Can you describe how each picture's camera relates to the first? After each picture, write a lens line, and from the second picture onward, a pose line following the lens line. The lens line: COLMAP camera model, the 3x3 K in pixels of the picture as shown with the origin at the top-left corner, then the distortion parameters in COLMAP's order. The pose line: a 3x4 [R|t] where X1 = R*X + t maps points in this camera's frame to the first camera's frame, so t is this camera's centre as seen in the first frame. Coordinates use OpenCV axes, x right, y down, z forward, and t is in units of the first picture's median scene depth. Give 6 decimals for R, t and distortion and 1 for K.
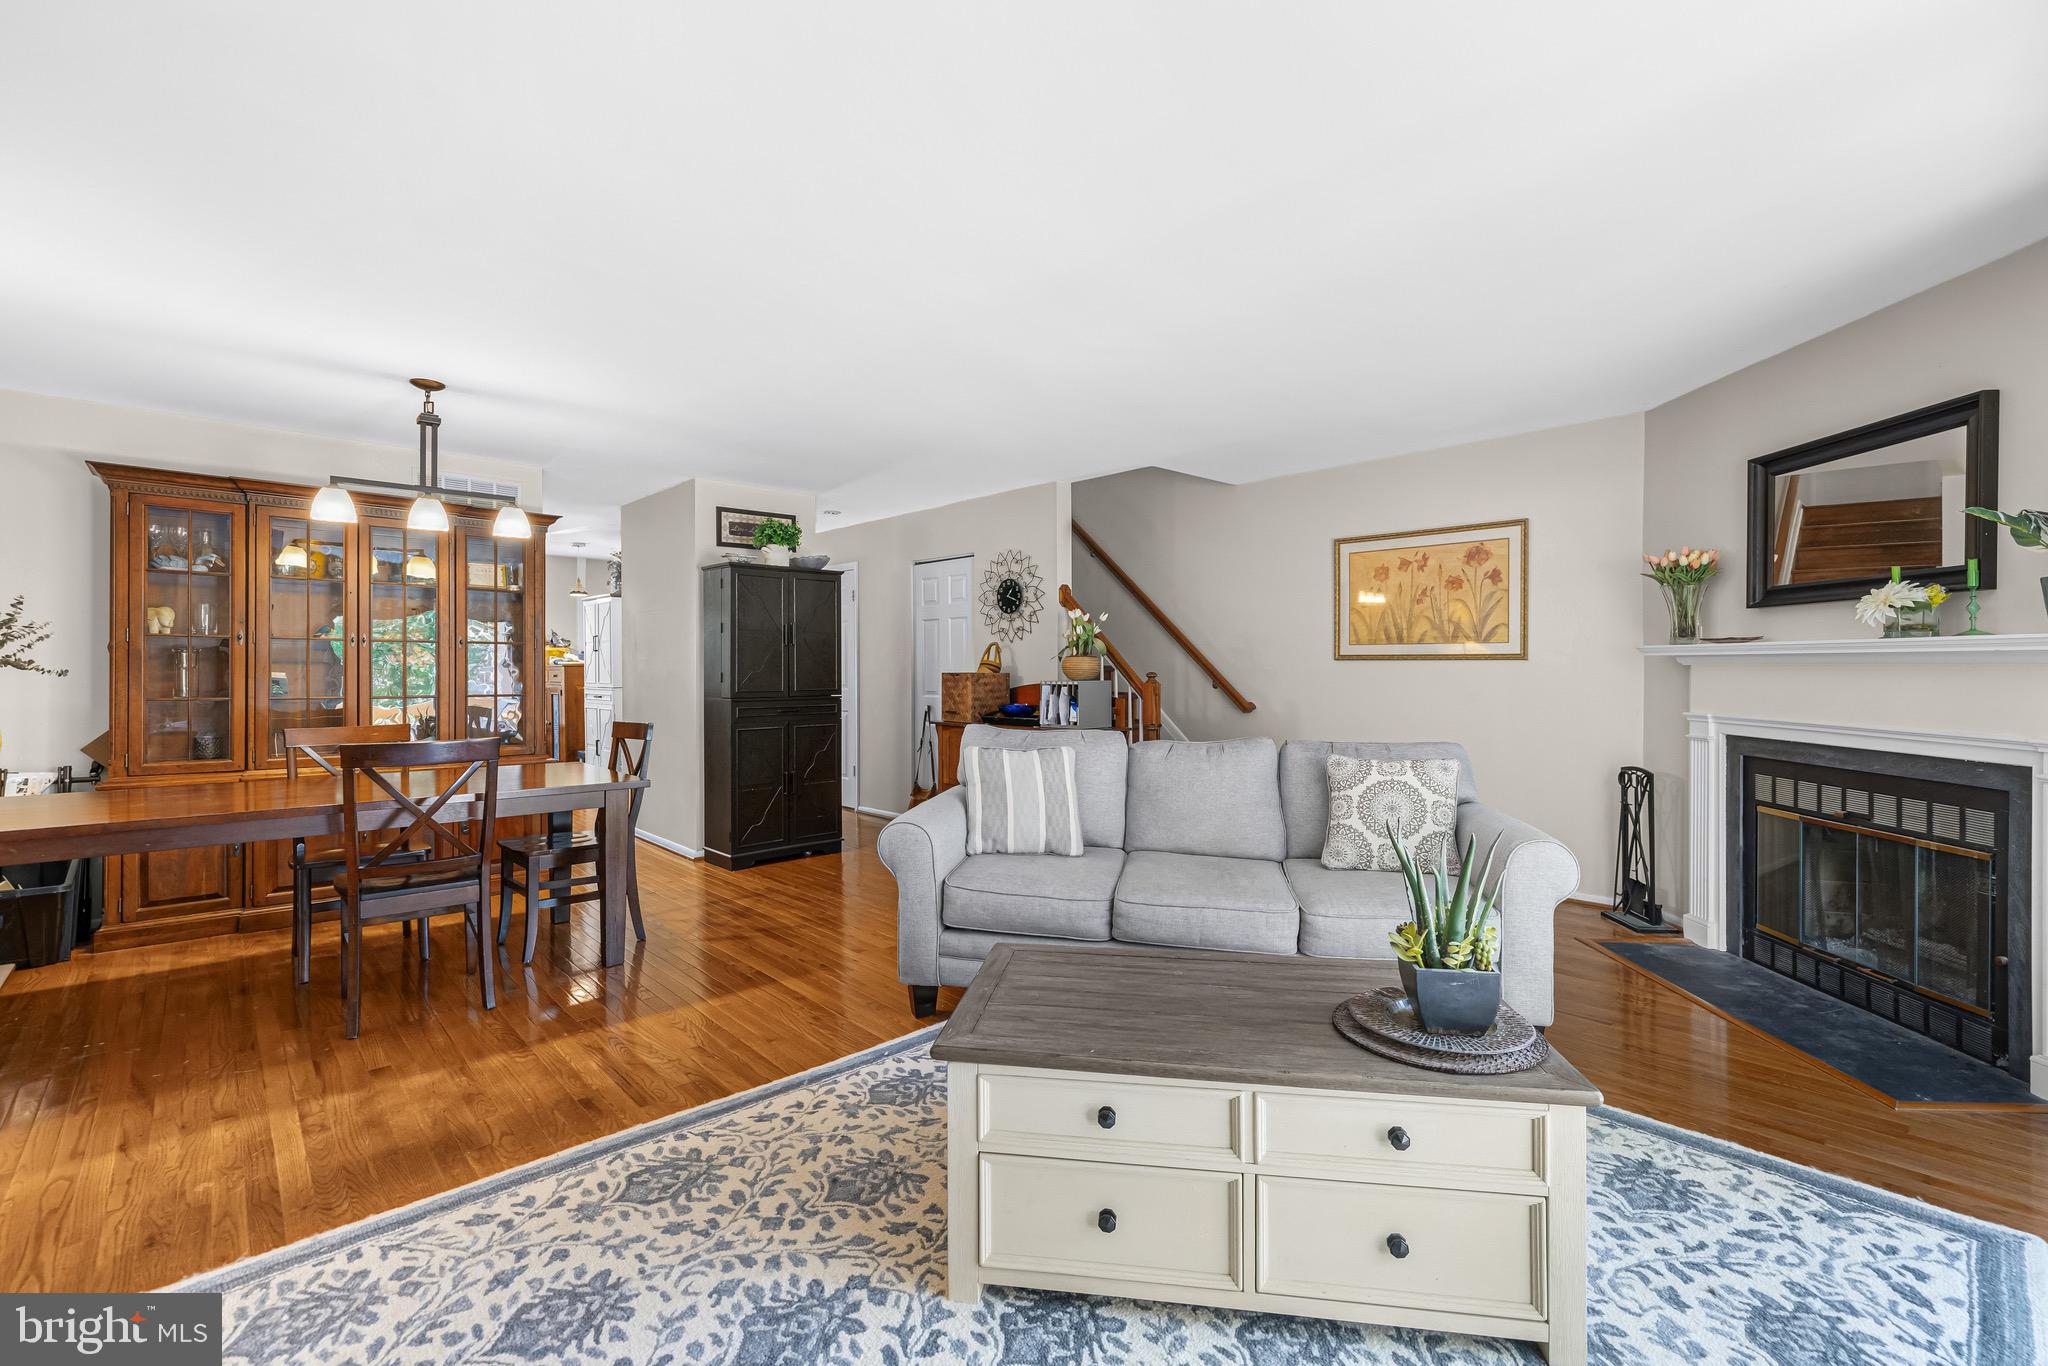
lens RADIAL K [[883.8, 0, 1026.9], [0, 883.8, 674.6], [0, 0, 1]] dist [0.000498, 0.000290]
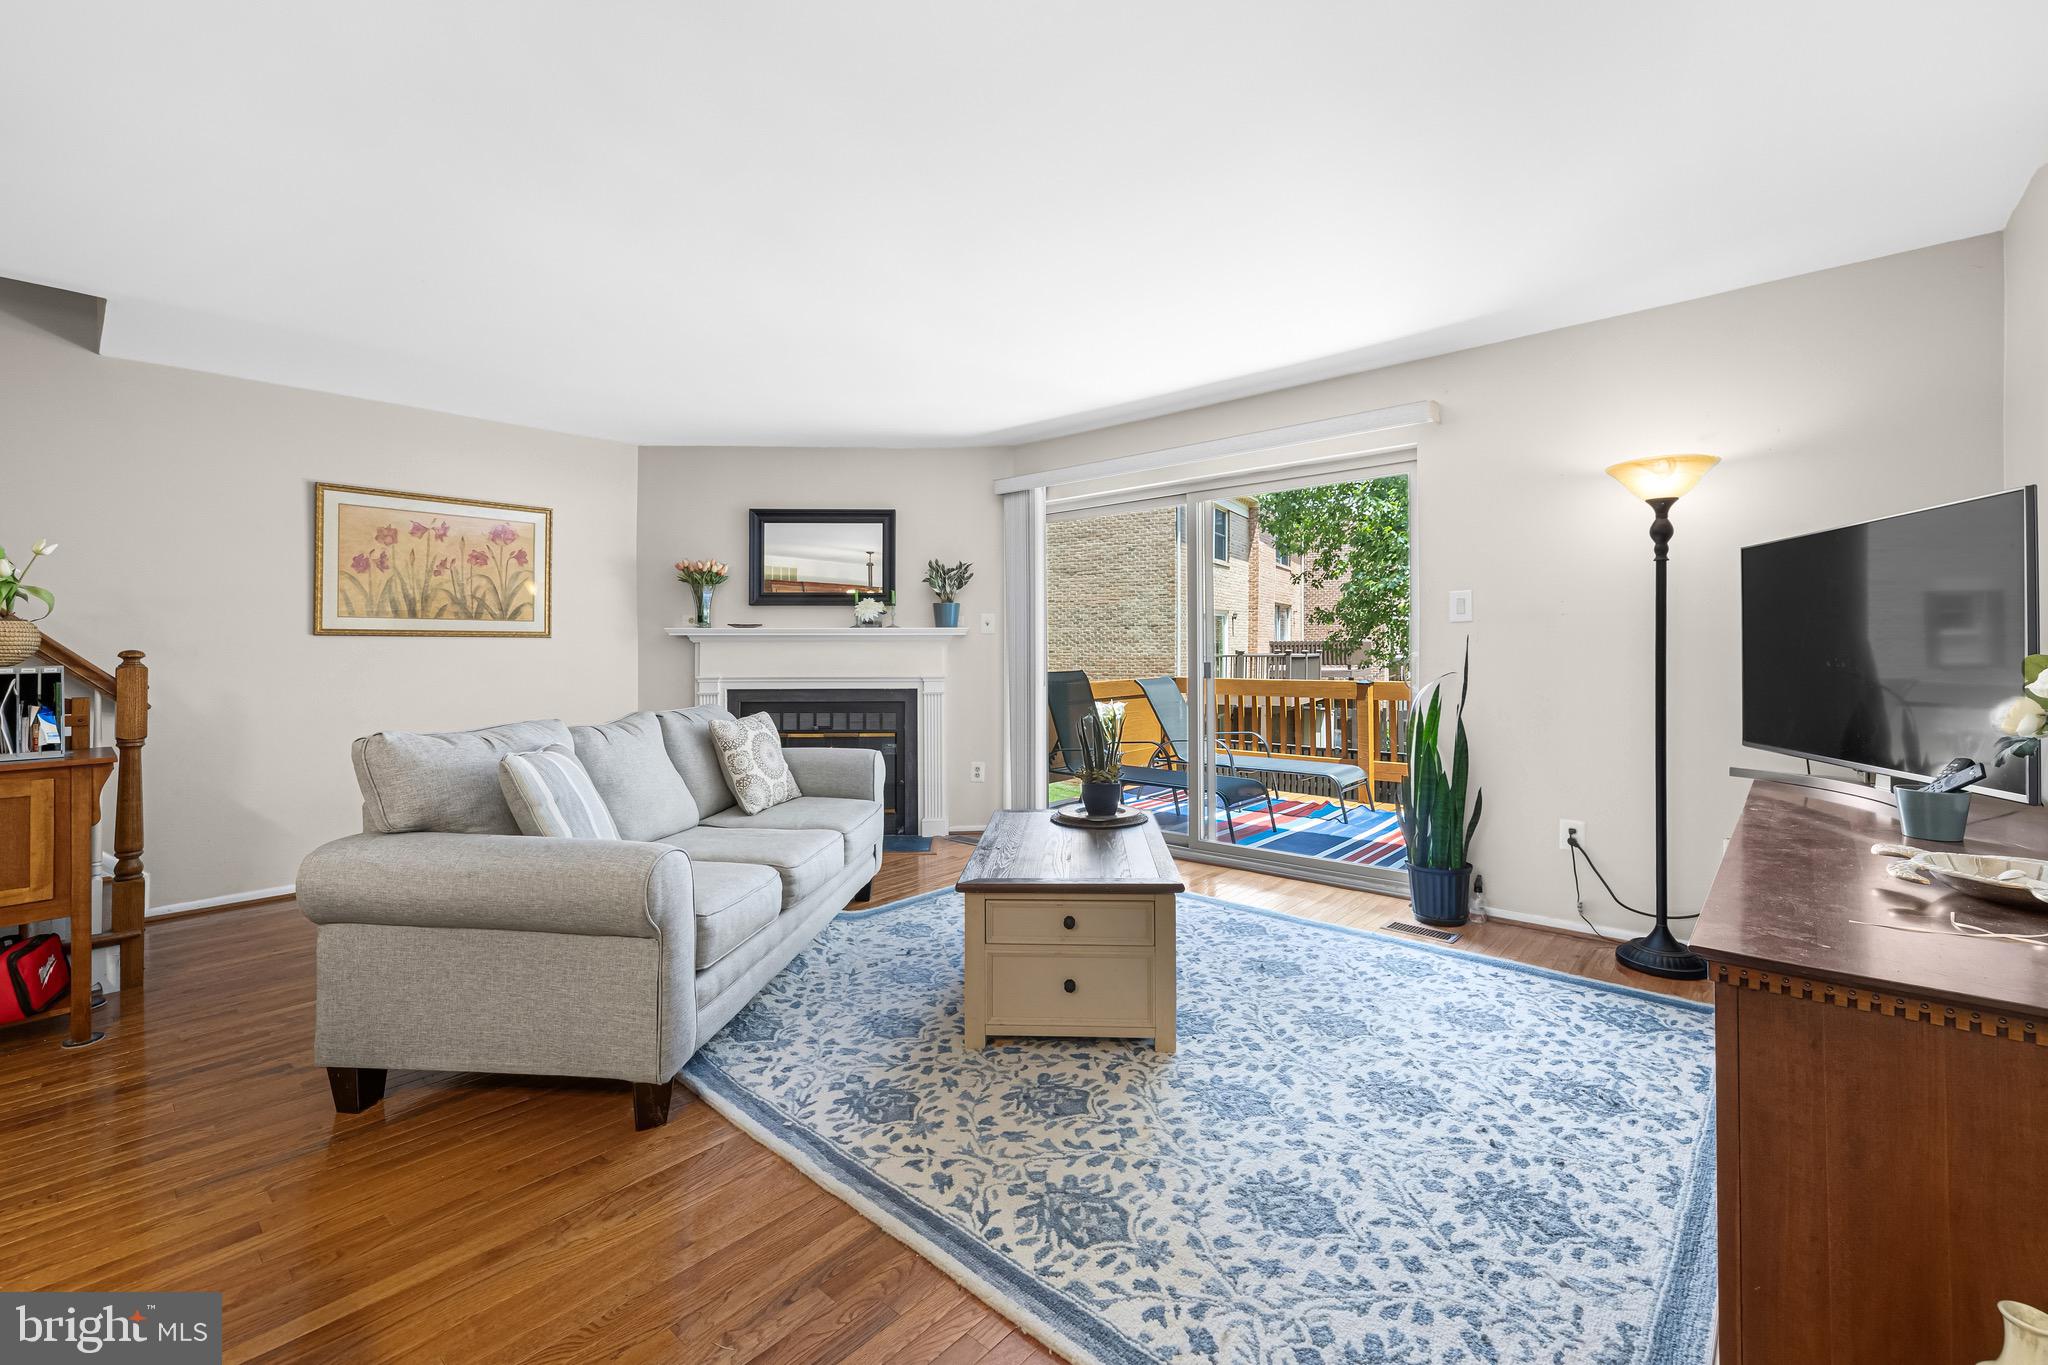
lens RADIAL K [[883.8, 0, 1025.4], [0, 883.8, 664.3], [0, 0, 1]] dist [0.000498, 0.000290]
pose [[-0.102717, -0.018182, 0.994544, -1.087882], [0.012822, 0.999726, 0.019601, 0.004904], [-0.994628, 0.014765, -0.102455, 0.977631]]
